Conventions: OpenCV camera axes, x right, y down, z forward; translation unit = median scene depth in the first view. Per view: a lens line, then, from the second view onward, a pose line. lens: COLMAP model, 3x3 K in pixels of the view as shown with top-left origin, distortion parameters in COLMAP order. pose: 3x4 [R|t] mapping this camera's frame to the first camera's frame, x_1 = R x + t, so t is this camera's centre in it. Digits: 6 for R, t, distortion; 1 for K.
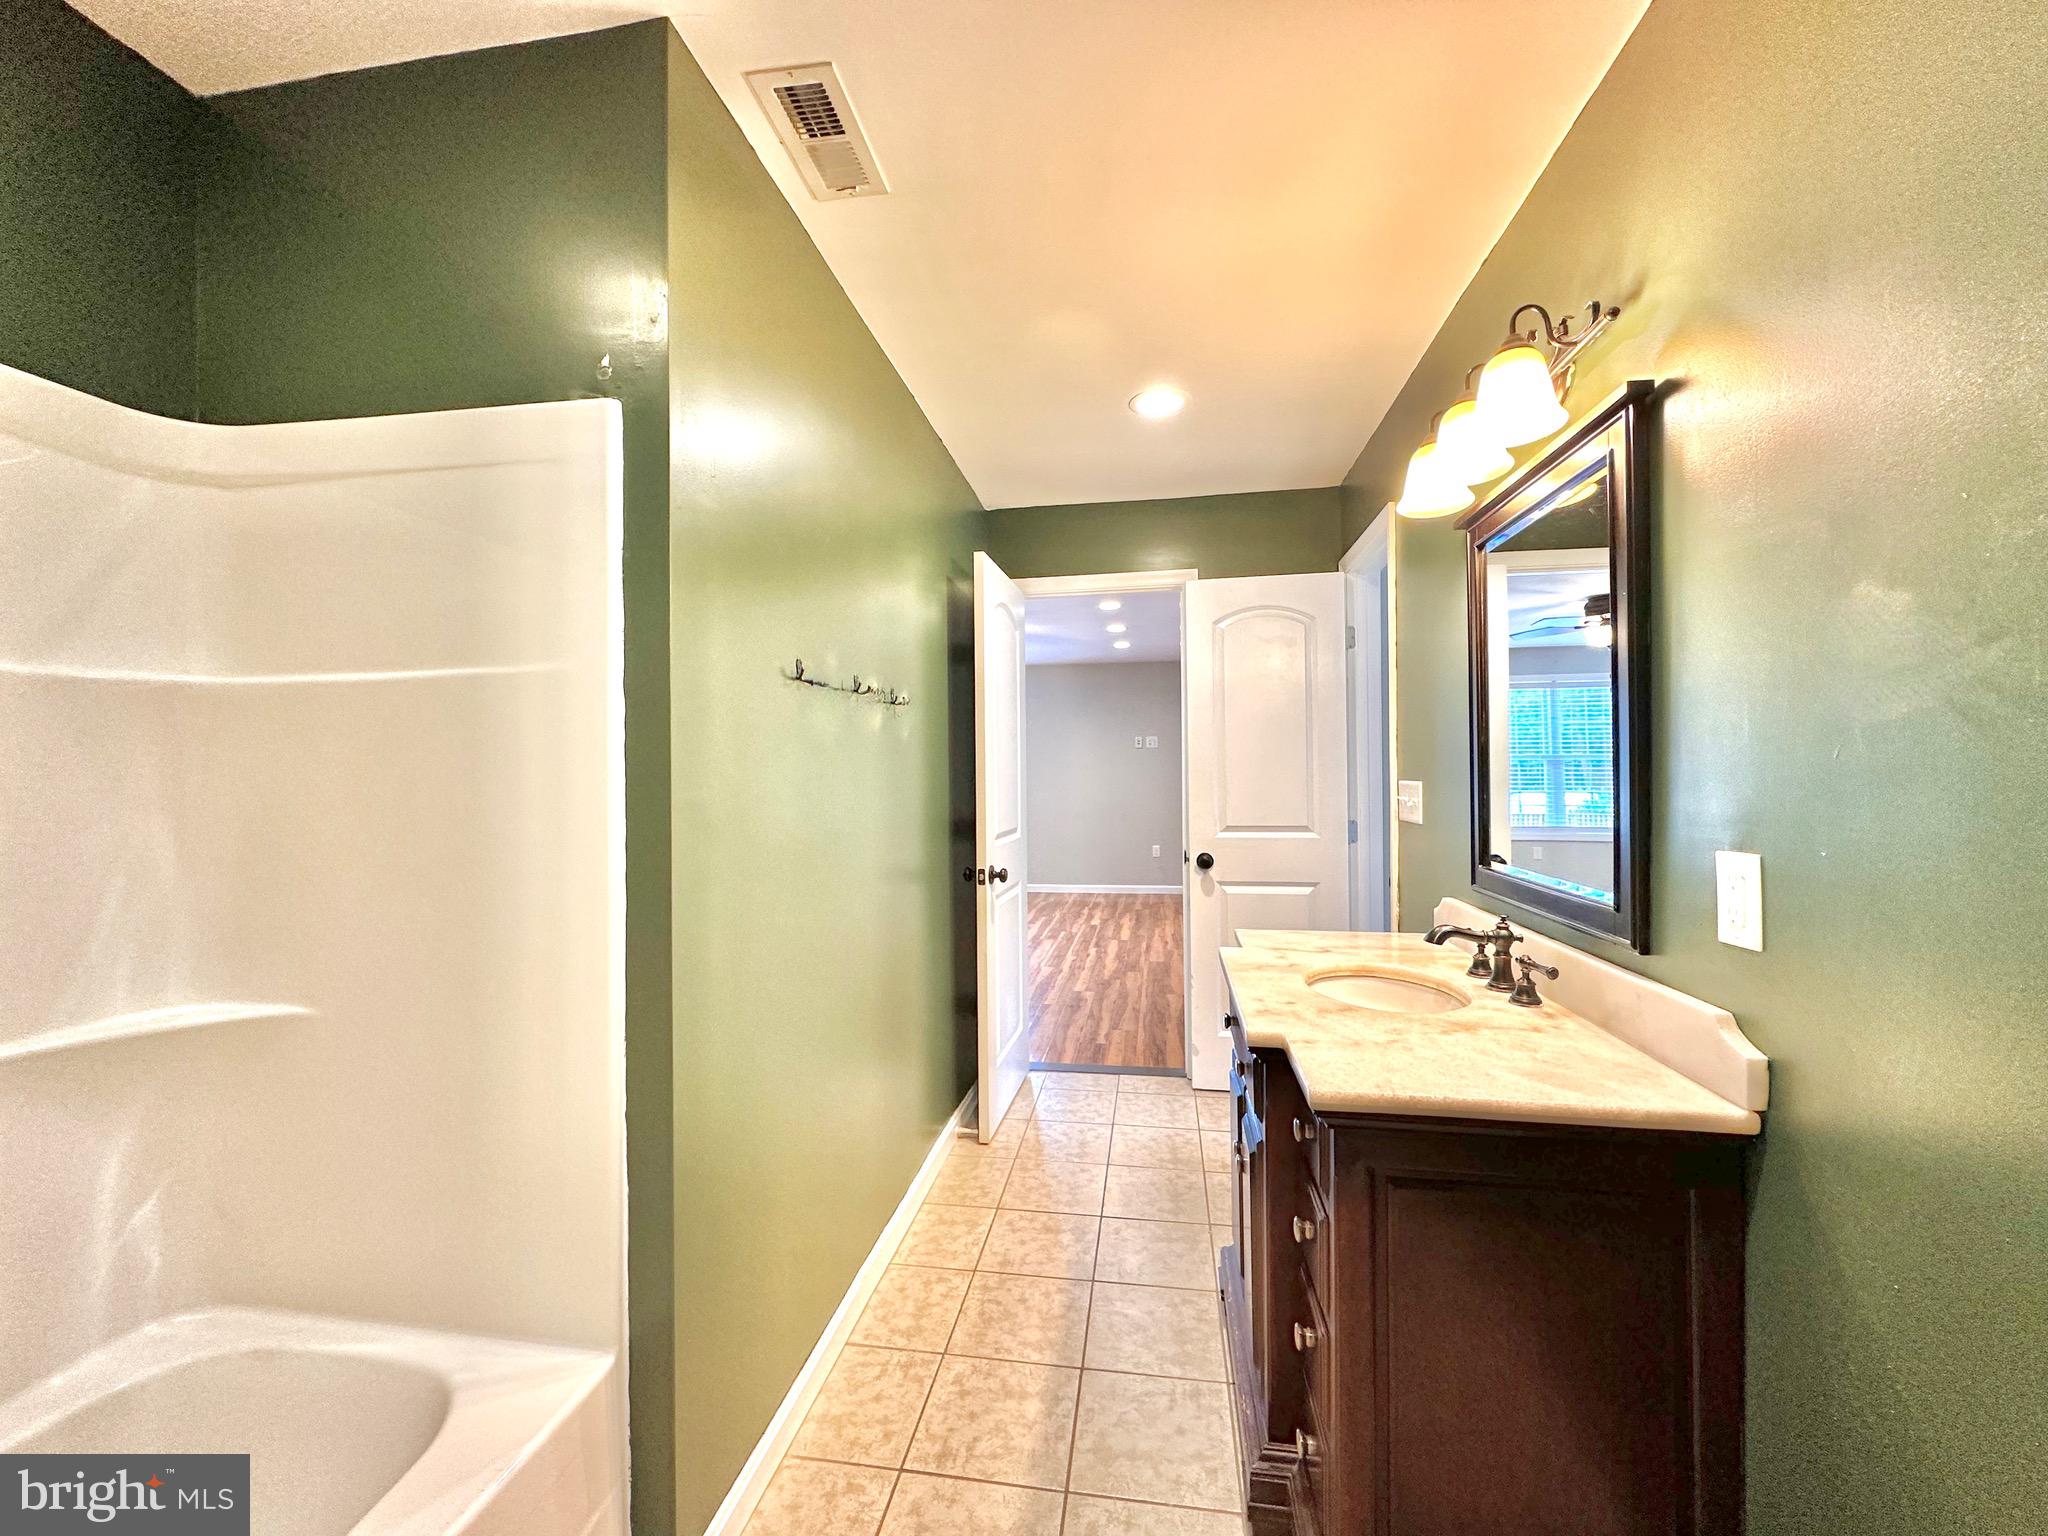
lens RADIAL K [[814.0, 0, 1020.9], [0, 814.0, 767.8], [0, 0, 1]] dist [-0.001155, 0.000017]
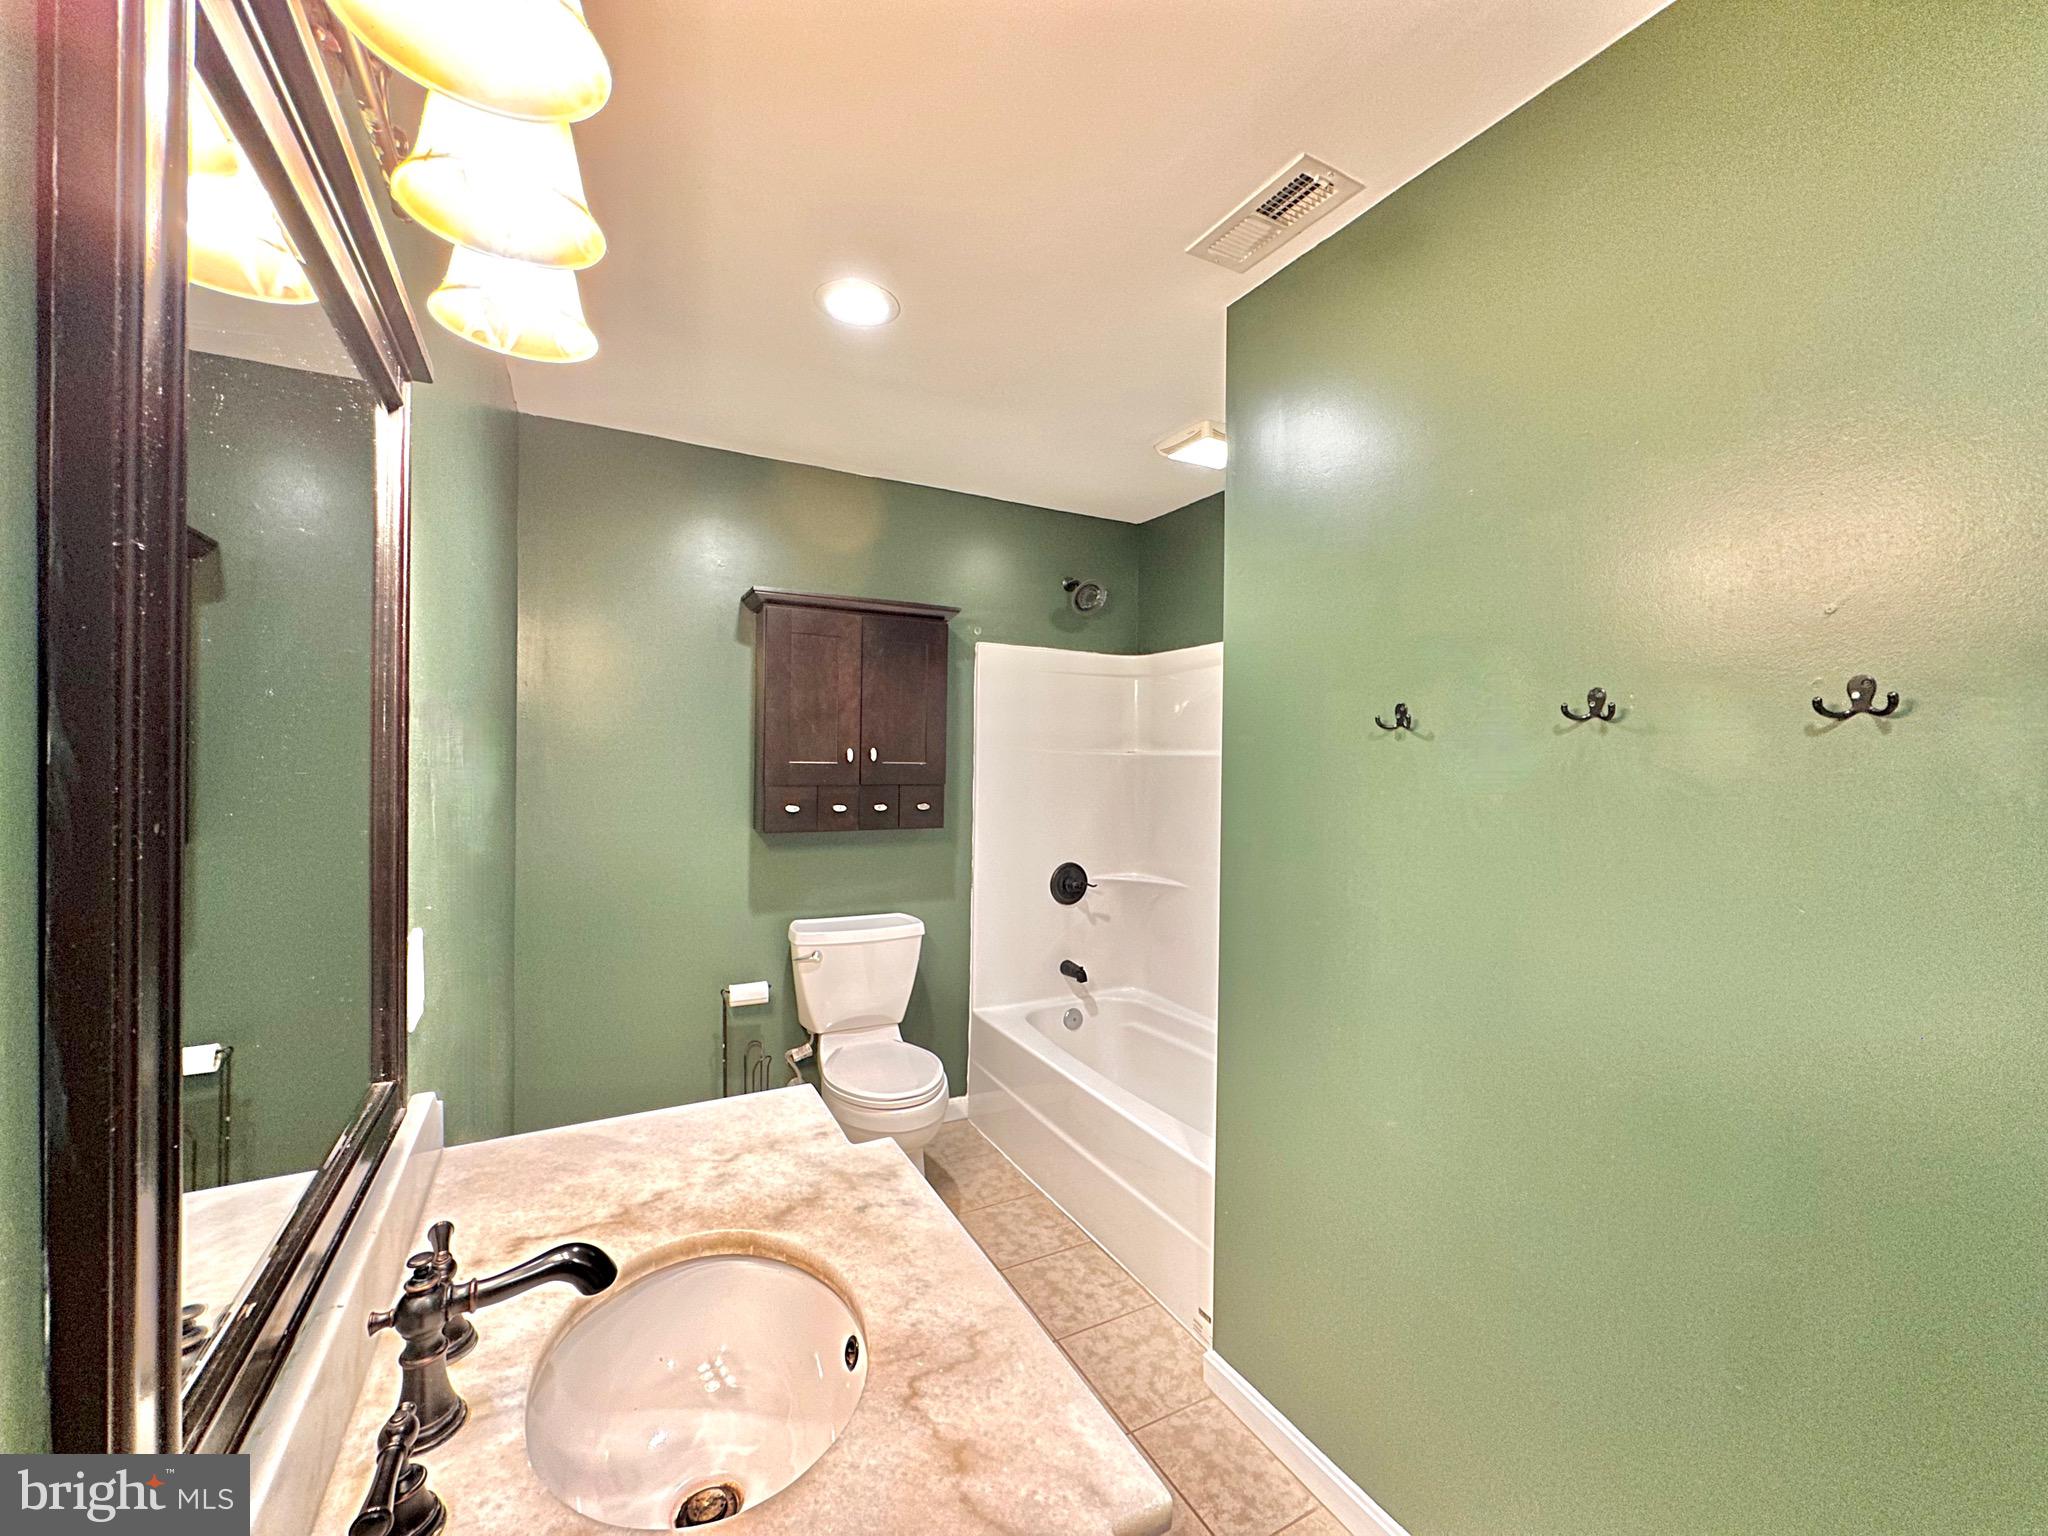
lens RADIAL K [[814.0, 0, 1020.9], [0, 814.0, 767.8], [0, 0, 1]] dist [-0.001155, 0.000017]
pose [[-0.792939, -0.001443, -0.609299, 0.742477], [-0.006454, 0.999961, 0.006032, -0.094360], [0.609266, 0.008715, -0.792918, 1.876037]]
